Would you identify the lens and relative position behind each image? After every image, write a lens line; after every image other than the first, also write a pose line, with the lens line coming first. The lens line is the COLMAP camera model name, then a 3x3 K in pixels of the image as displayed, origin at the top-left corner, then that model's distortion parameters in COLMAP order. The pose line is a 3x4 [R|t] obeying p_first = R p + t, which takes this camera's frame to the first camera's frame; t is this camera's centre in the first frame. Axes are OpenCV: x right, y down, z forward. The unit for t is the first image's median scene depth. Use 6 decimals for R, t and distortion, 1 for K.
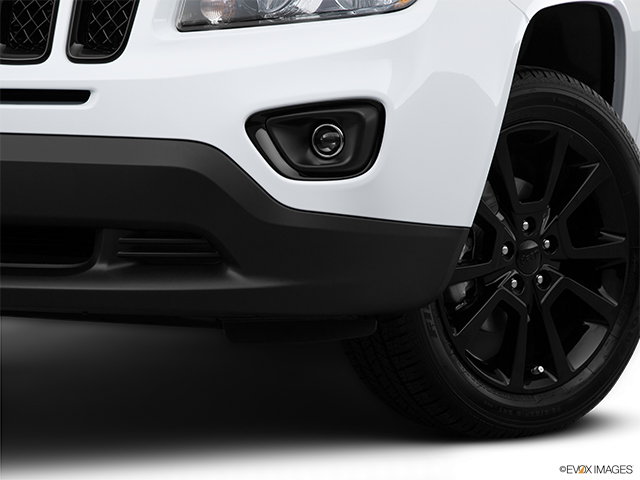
lens RADIAL K [[1823.7, 0, 320.0], [0, 1823.7, 240.0], [0, 0, 1]] dist [0.459280, -0.497137]
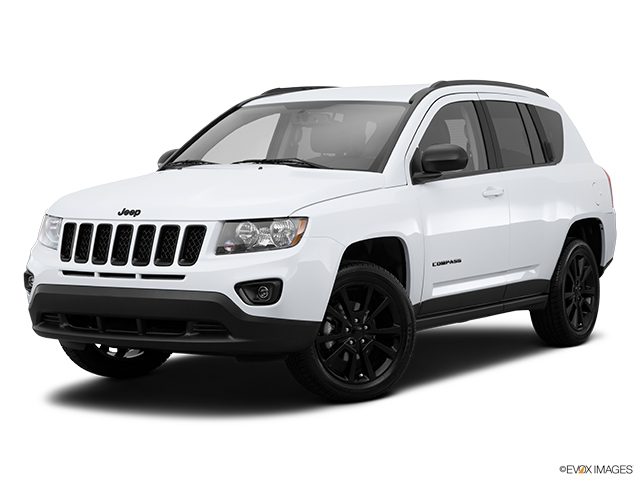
lens RADIAL K [[1459.0, 0, 320.0], [0, 1459.0, 240.0], [0, 0, 1]] dist [0.353133, -0.079132]
pose [[0.989925, 0.003260, -0.141557, 0.423799], [-0.010679, 0.998607, -0.051678, -0.017312], [0.141191, 0.052669, 0.988580, -1.308806]]
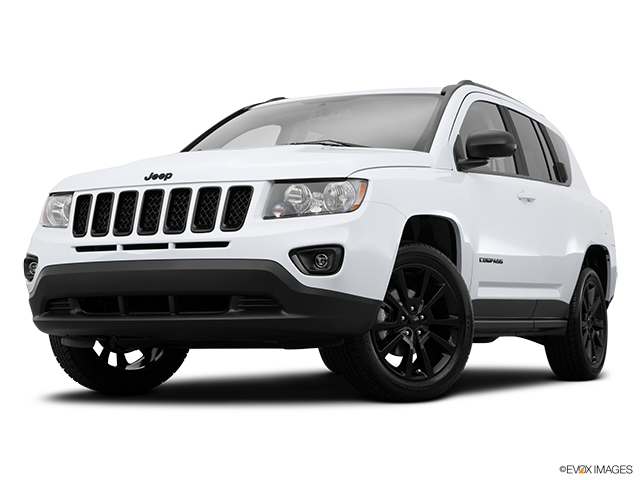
lens RADIAL K [[1308.9, 0, 320.0], [0, 1308.9, 240.0], [0, 0, 1]] dist [0.267236, 0.044045]
pose [[0.998887, -0.003360, -0.047039, 0.086742], [-0.004377, 0.986548, -0.163412, 0.211441], [0.046955, 0.163436, 0.985436, -0.784223]]
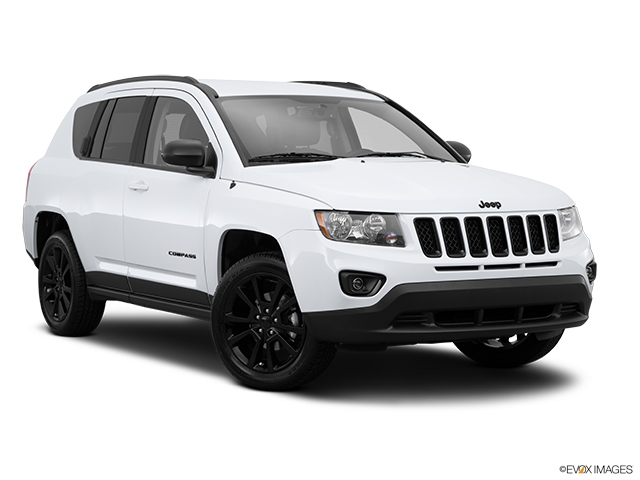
lens RADIAL K [[1459.0, 0, 320.0], [0, 1459.0, 240.0], [0, 0, 1]] dist [0.353133, -0.079132]
pose [[0.566981, -0.040216, 0.822748, -2.421687], [0.081429, 0.996652, -0.007398, -0.130809], [-0.819696, 0.071190, 0.568357, -0.115917]]
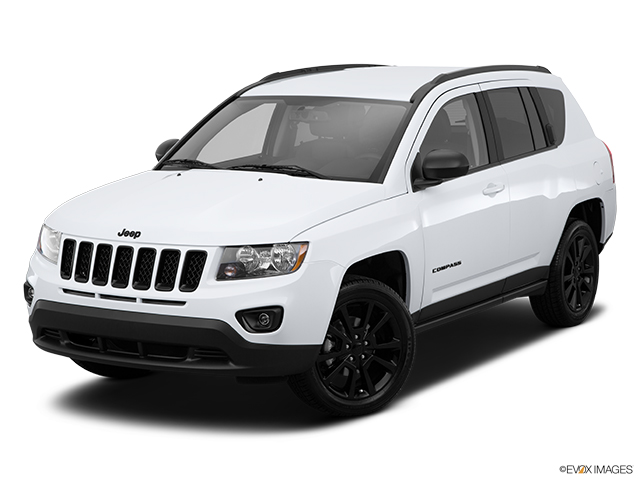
lens RADIAL K [[1459.0, 0, 320.0], [0, 1459.0, 240.0], [0, 0, 1]] dist [0.353133, -0.079132]
pose [[0.990238, 0.016528, -0.138406, 0.414109], [-0.011517, 0.999252, 0.036929, -0.267666], [0.138913, -0.034974, 0.989687, -1.306638]]
